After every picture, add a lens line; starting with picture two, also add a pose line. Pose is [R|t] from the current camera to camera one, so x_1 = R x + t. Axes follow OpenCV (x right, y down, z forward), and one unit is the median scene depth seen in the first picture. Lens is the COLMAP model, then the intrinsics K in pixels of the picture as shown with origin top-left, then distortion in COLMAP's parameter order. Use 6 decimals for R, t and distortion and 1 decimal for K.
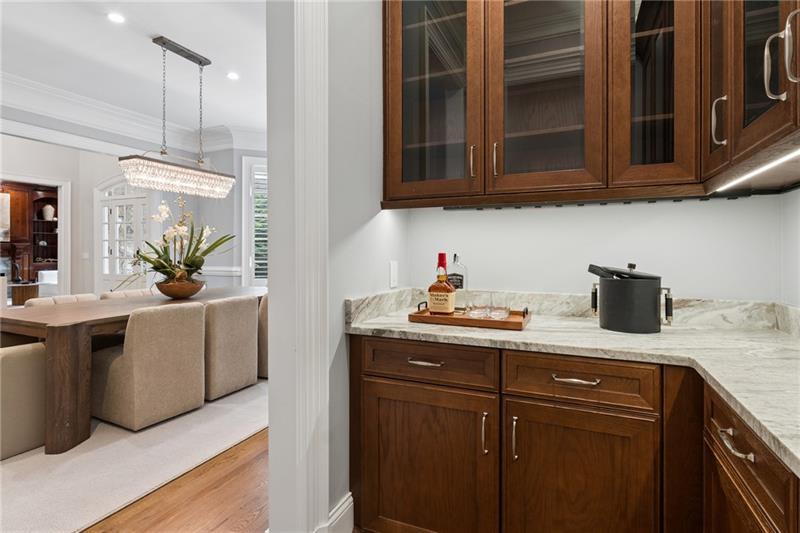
lens RADIAL K [[411.9, 0, 402.8], [0, 411.9, 255.1], [0, 0, 1]] dist [0.003938, -0.005746]
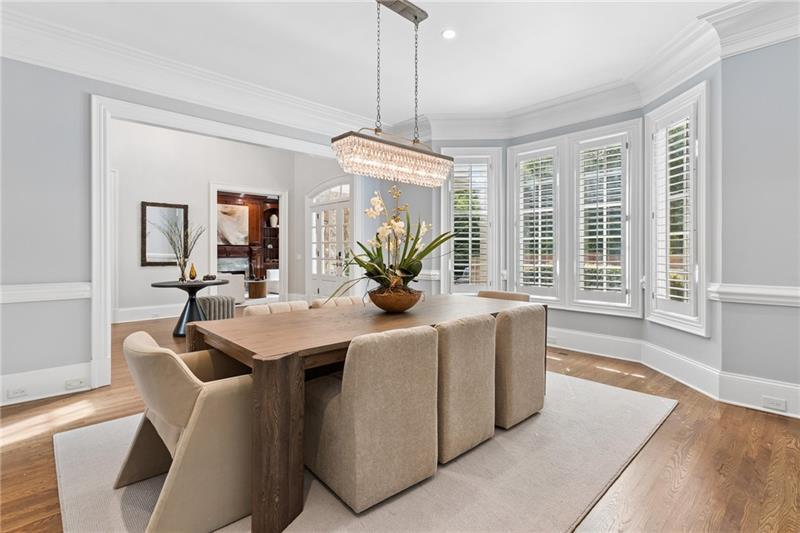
lens RADIAL K [[387.7, 0, 400.5], [0, 387.7, 259.5], [0, 0, 1]] dist [-0.005166, 0.001154]
pose [[0.921027, 0.005258, -0.389462, -0.238857], [-0.001975, 0.999959, 0.008830, -0.004047], [0.389493, -0.007364, 0.921000, 0.312554]]
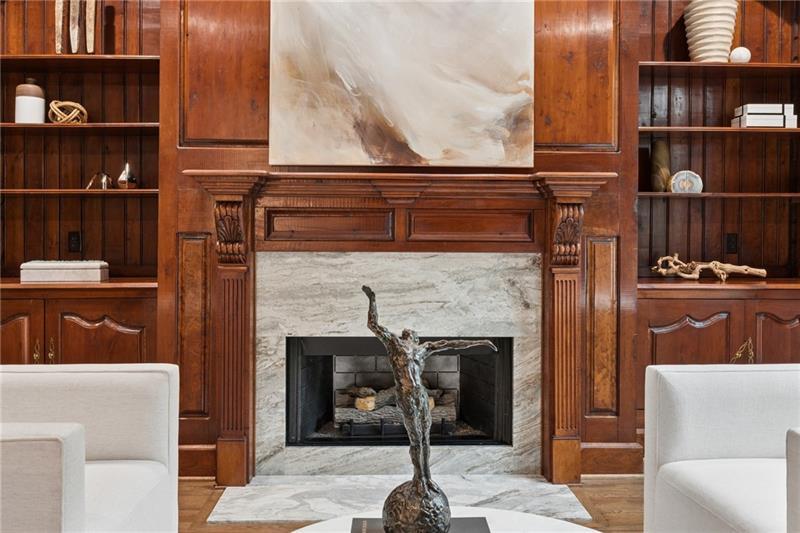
lens RADIAL K [[695.6, 0, 400.4], [0, 695.6, 263.0], [0, 0, 1]] dist [-0.006468, -0.001967]
pose [[0.432696, 0.007016, -0.901513, -2.066070], [0.002292, 0.999958, 0.008882, 0.019417], [0.901537, -0.005910, 0.432662, 2.389393]]
